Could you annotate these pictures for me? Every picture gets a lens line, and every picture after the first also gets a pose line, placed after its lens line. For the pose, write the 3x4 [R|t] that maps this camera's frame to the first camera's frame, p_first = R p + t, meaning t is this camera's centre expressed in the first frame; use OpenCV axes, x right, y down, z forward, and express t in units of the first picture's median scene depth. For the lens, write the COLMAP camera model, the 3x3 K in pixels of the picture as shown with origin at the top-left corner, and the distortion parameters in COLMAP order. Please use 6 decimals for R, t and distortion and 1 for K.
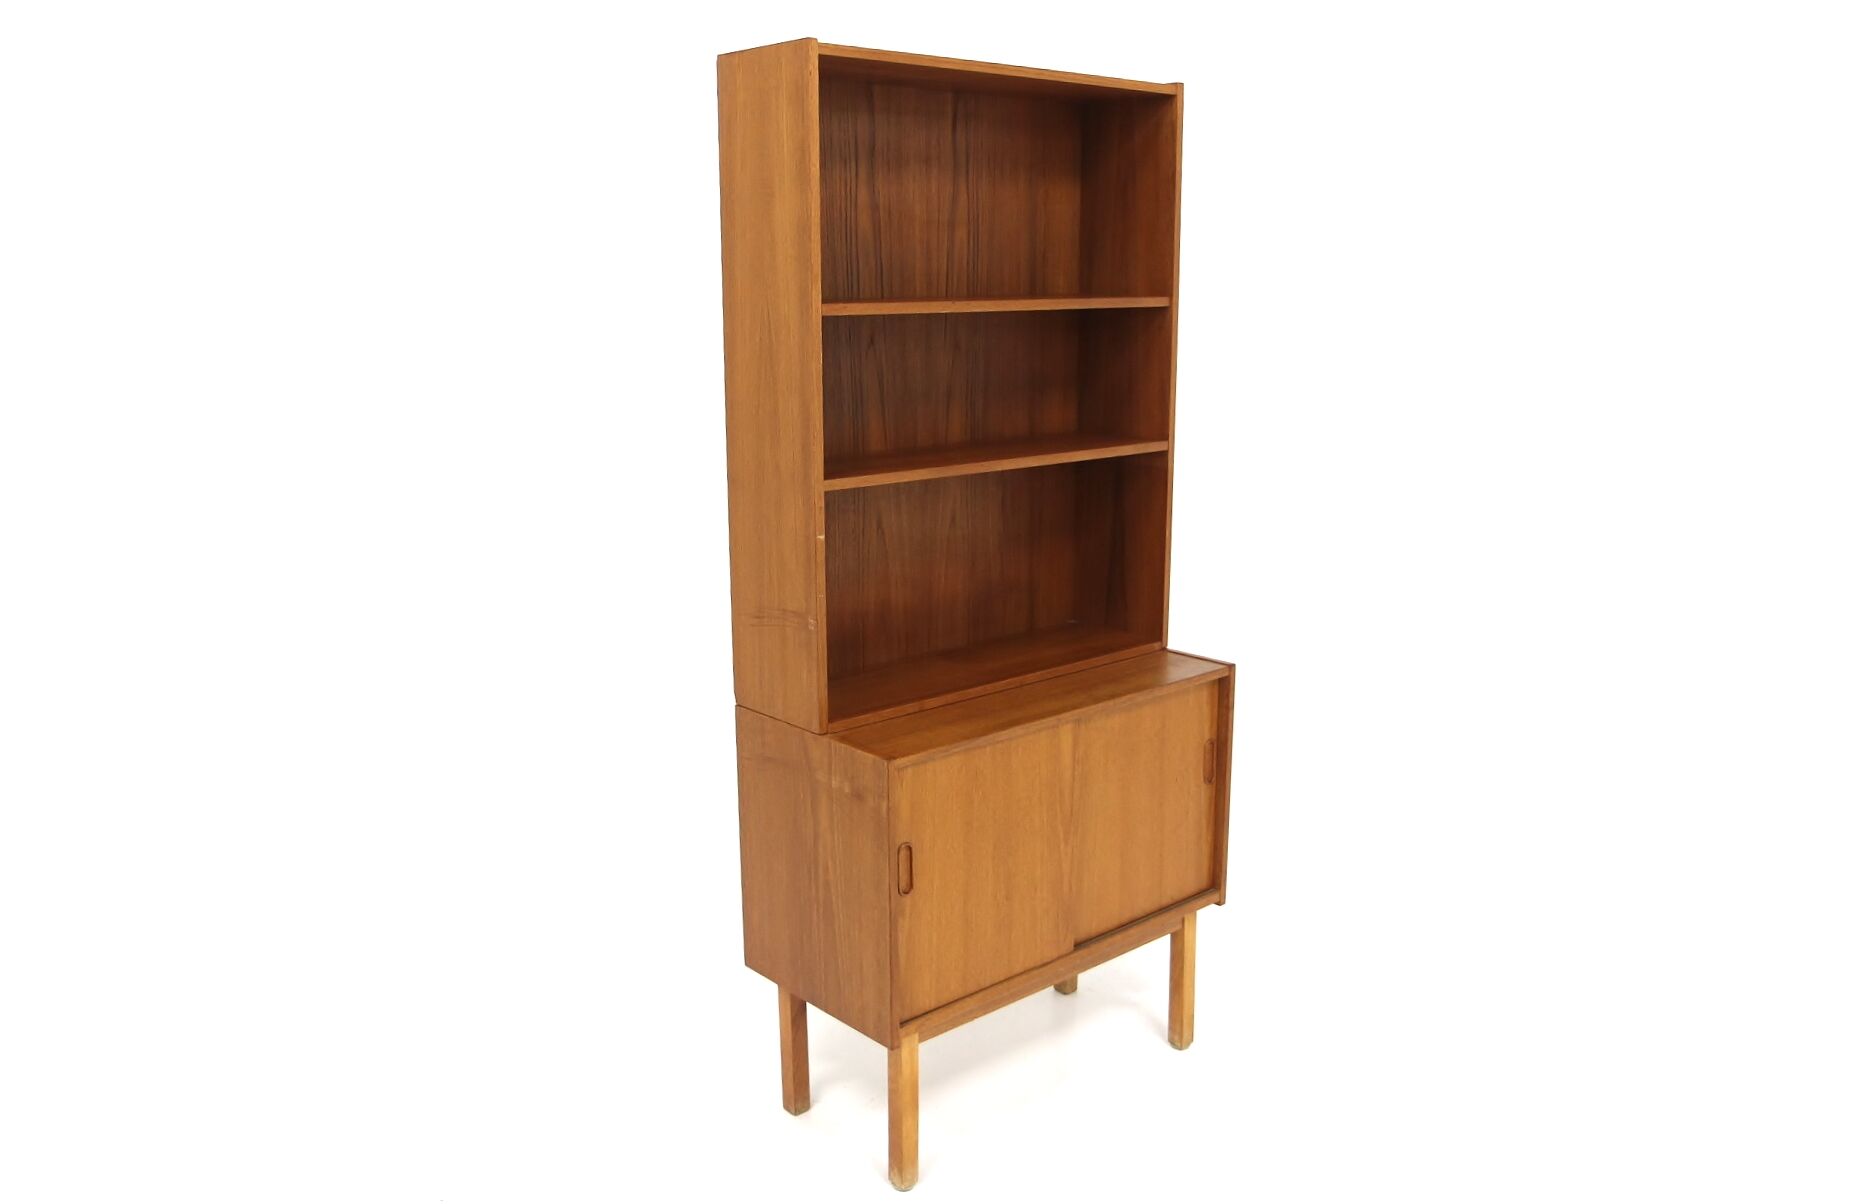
lens RADIAL K [[1471.7, 0, 936.0], [0, 1471.7, 602.0], [0, 0, 1]] dist [-0.000675, 0.000006]
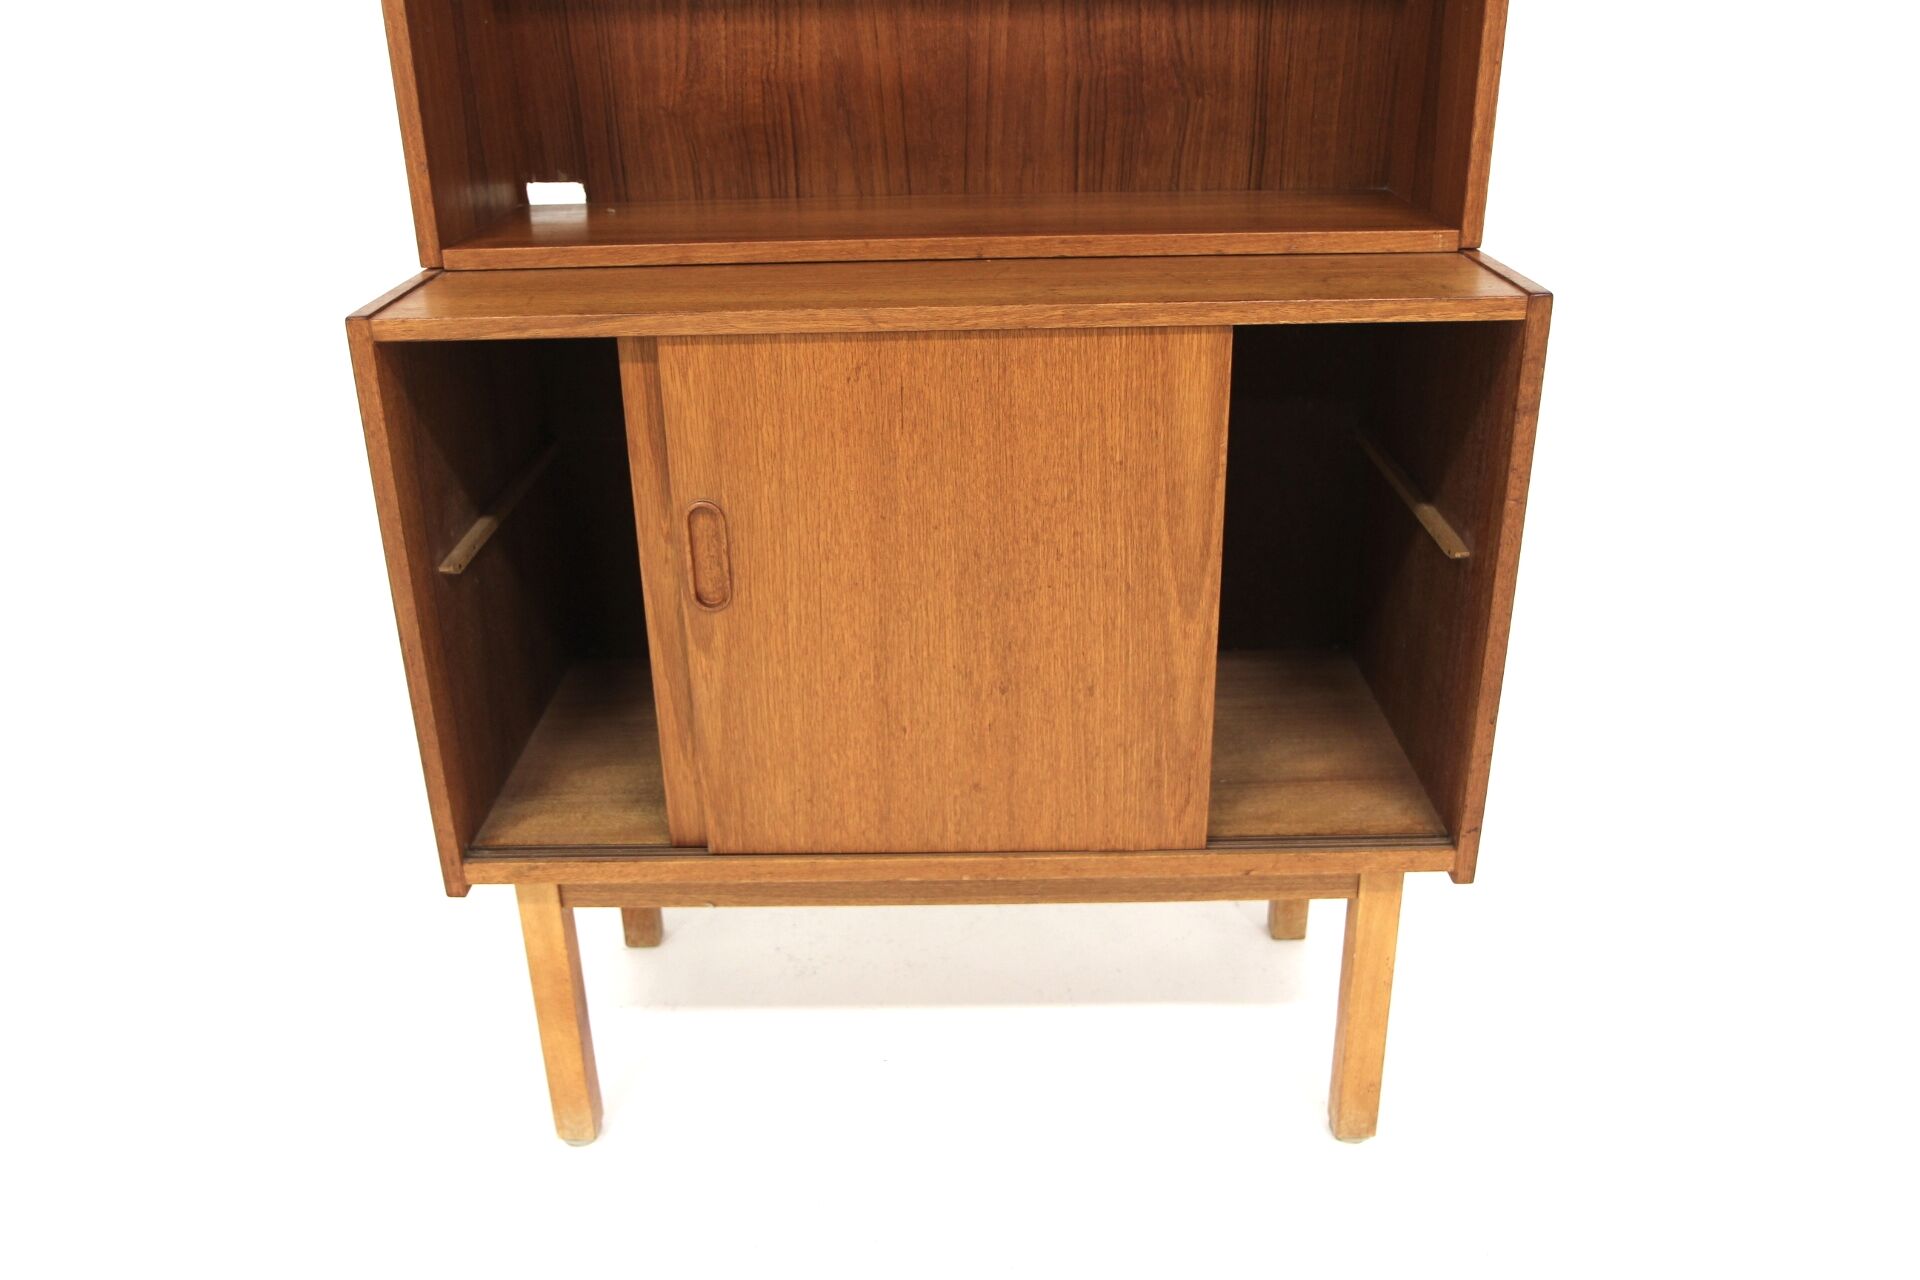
lens RADIAL K [[1508.1, 0, 960.0], [0, 1508.1, 640.0], [0, 0, 1]] dist [-0.093791, 0.003895]
pose [[0.751510, 0.261931, -0.605496, 0.361192], [-0.126725, 0.958027, 0.257148, 0.052308], [0.647437, -0.116518, 0.753160, 0.652038]]
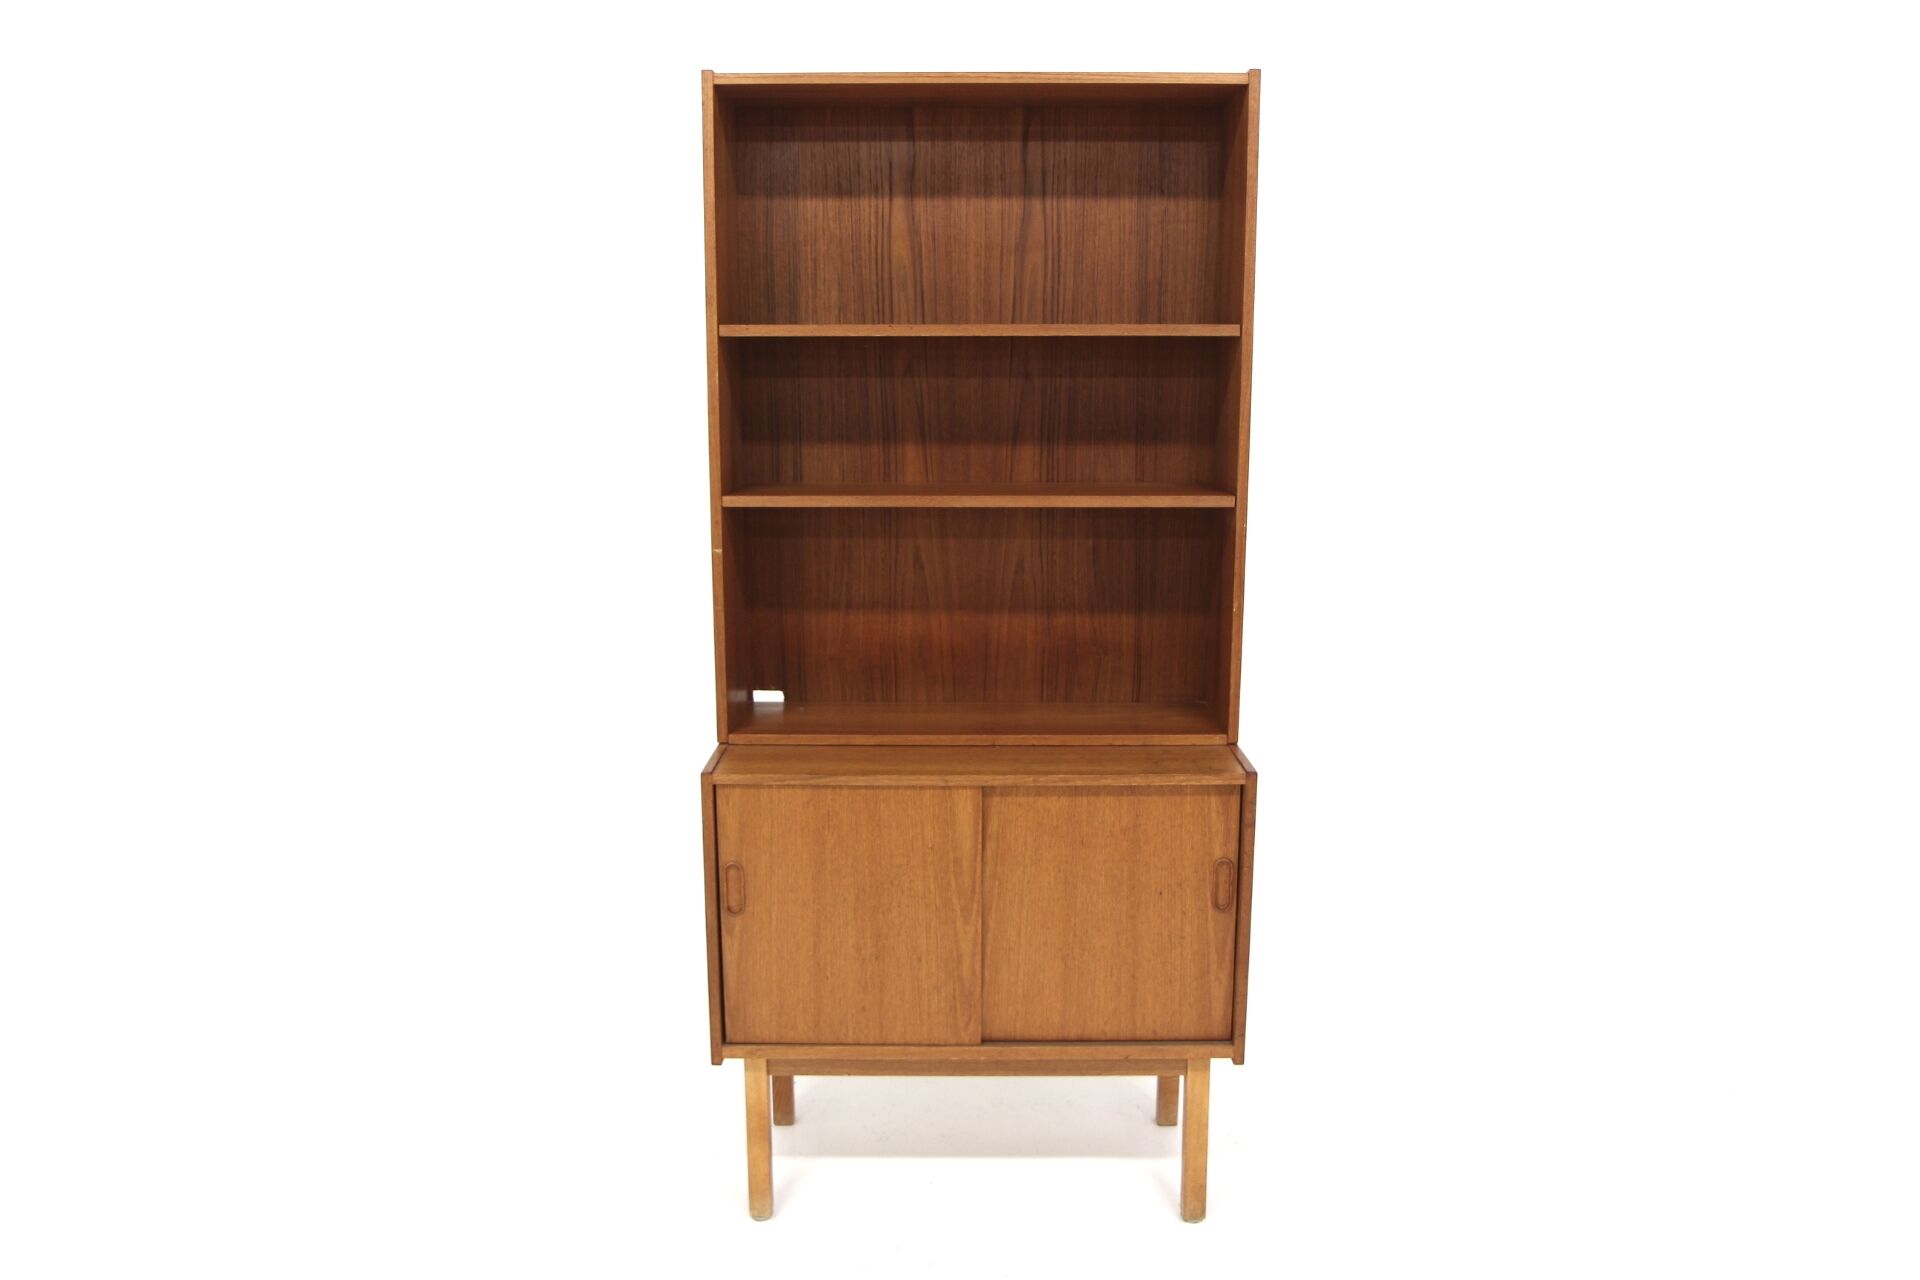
lens RADIAL K [[1508.1, 0, 960.0], [0, 1508.1, 640.0], [0, 0, 1]] dist [-0.093791, 0.003895]
pose [[0.755185, 0.127226, -0.643047, 0.643053], [-0.145175, 0.989085, 0.025198, -0.029168], [0.639234, 0.074325, 0.765412, 0.270420]]
